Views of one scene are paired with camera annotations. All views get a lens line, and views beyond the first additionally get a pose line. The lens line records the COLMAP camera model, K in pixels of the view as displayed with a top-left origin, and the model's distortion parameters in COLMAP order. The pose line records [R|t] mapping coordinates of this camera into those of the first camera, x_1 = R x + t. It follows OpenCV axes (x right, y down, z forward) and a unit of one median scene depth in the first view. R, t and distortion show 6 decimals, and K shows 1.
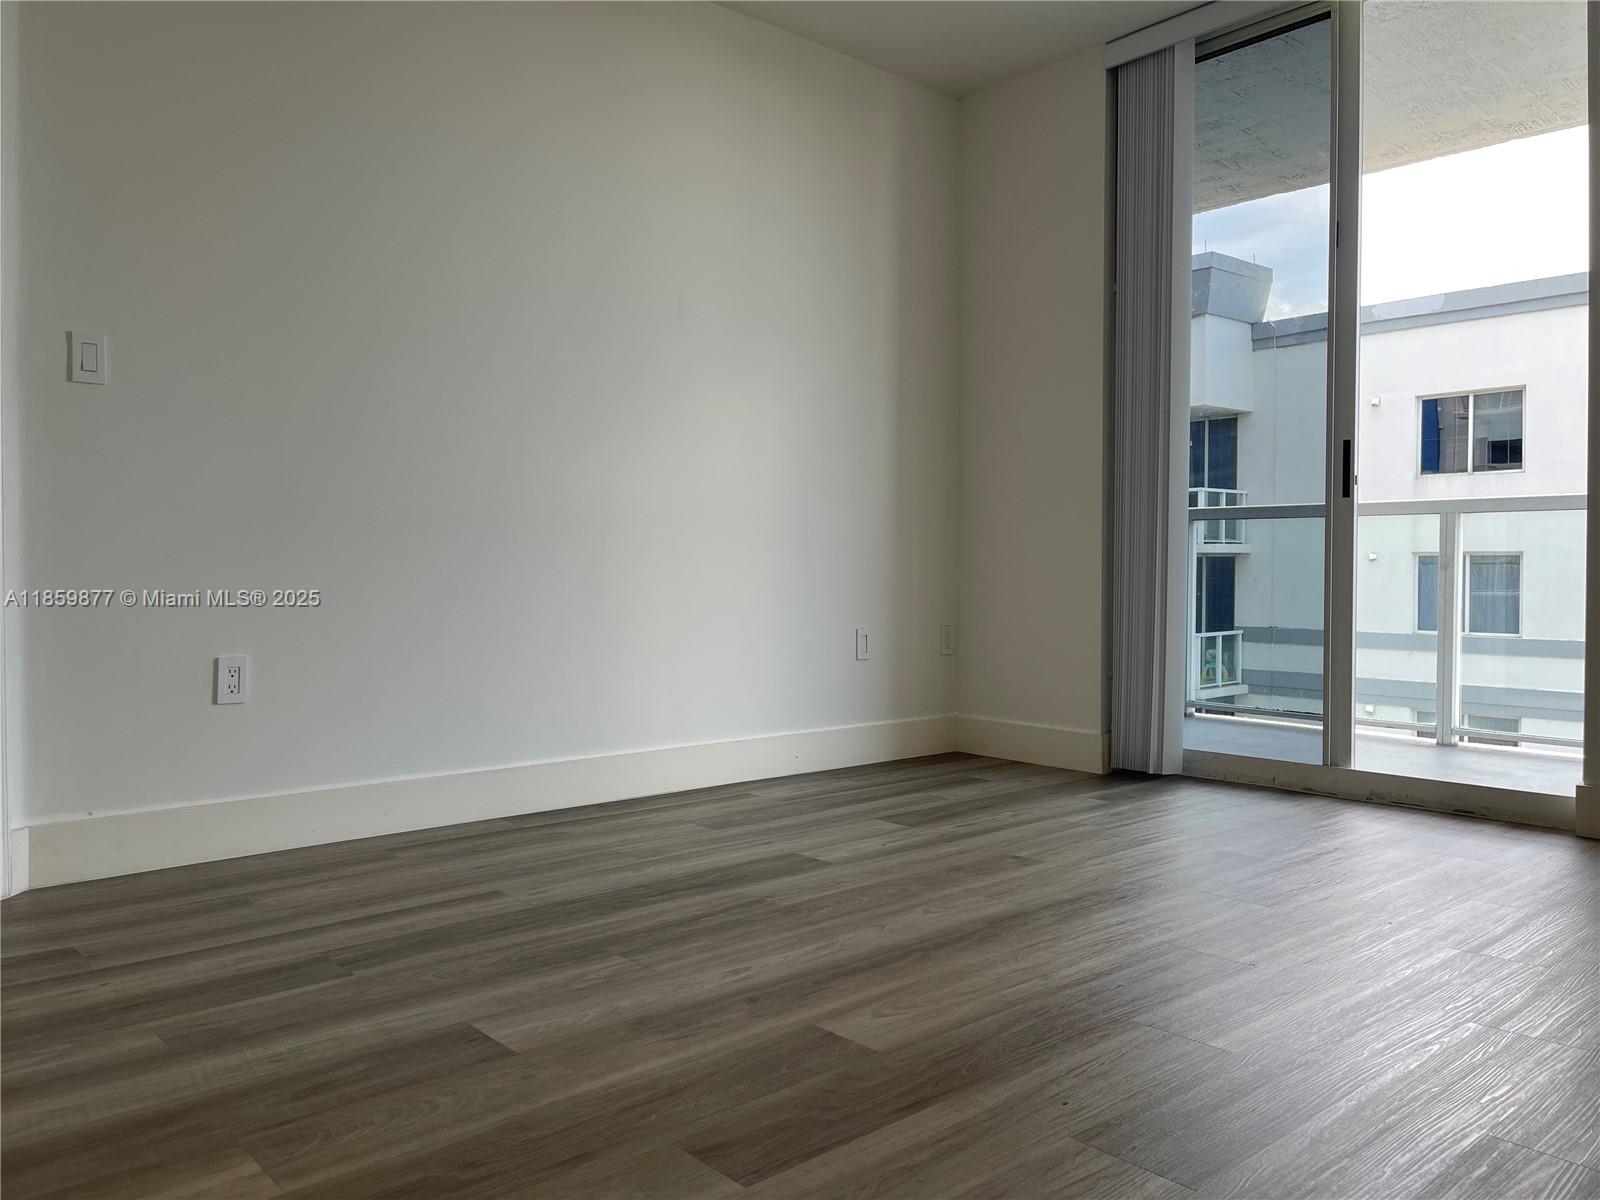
lens RADIAL K [[1213.2, 0, 800.0], [0, 1213.2, 600.0], [0, 0, 1]] dist [0.085891, -0.109473]
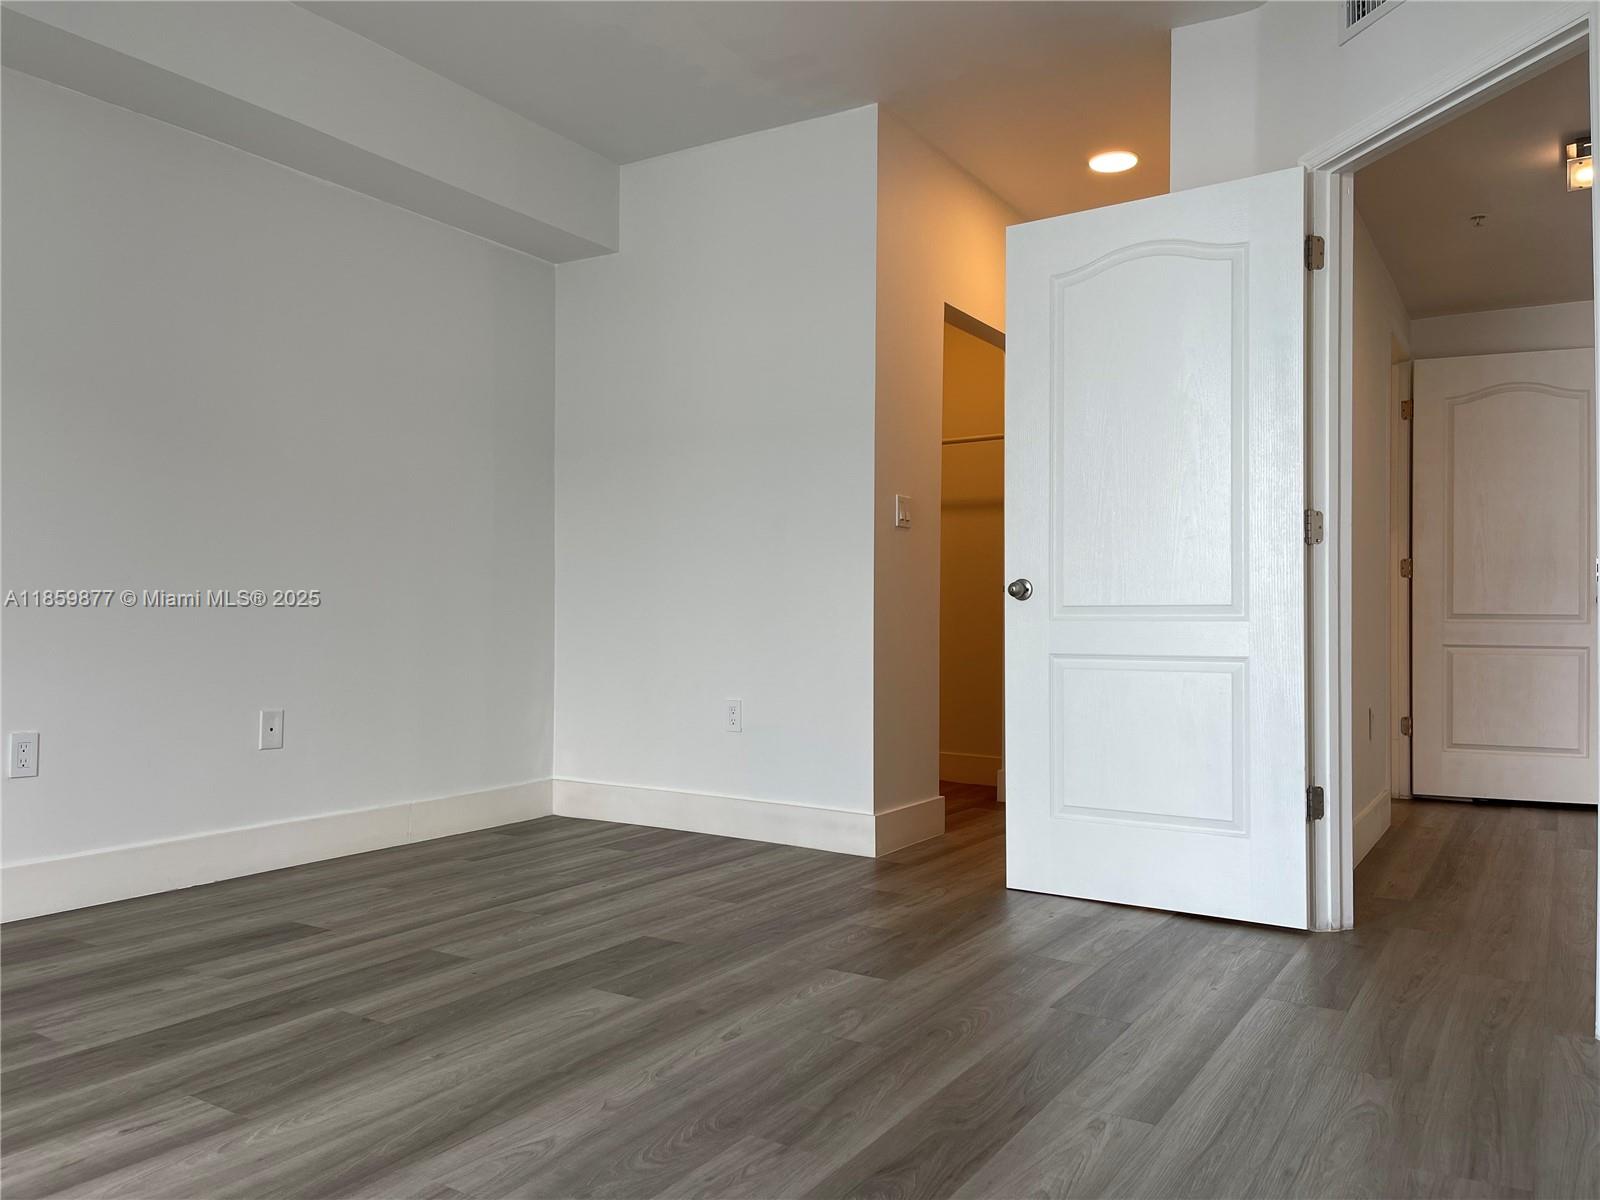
lens RADIAL K [[1213.2, 0, 800.0], [0, 1213.2, 600.0], [0, 0, 1]] dist [0.085891, -0.109473]
pose [[-0.959768, -0.012145, -0.280531, 0.208349], [-0.016055, 0.999803, 0.011644, -0.098183], [0.280335, 0.015679, -0.959774, 2.137408]]
